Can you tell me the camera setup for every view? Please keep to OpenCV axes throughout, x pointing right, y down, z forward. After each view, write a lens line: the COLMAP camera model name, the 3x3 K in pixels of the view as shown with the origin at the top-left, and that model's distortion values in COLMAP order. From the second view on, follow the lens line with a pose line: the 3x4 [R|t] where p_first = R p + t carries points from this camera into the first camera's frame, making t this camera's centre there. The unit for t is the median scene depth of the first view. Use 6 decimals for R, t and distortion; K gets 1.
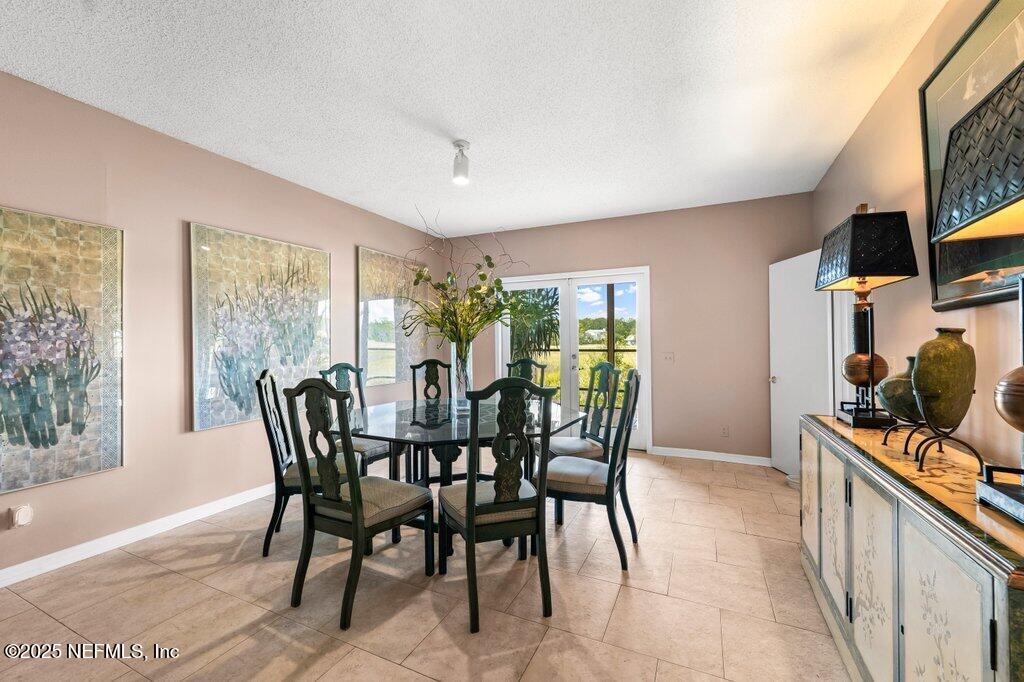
lens RADIAL K [[420.1, 0, 505.8], [0, 420.1, 343.9], [0, 0, 1]] dist [0.002148, 0.000092]
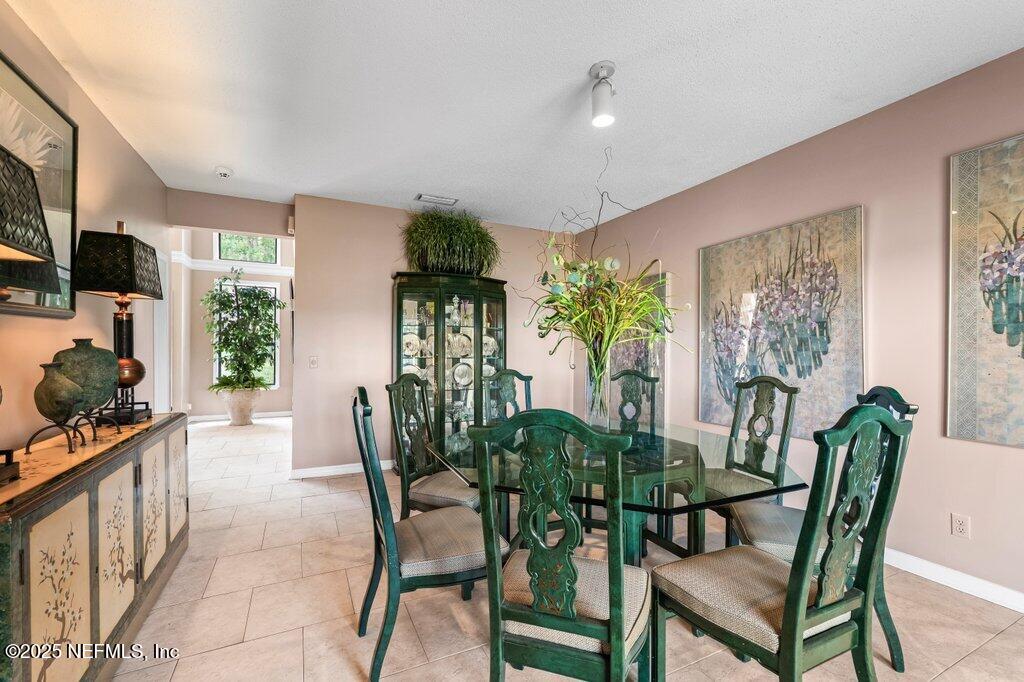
lens RADIAL K [[420.1, 0, 505.8], [0, 420.1, 343.9], [0, 0, 1]] dist [0.002148, 0.000092]
pose [[-0.625549, -0.007913, -0.780145, 0.489628], [0.002117, 0.999928, -0.011840, -0.000565], [0.780182, -0.009058, -0.625487, 1.136118]]
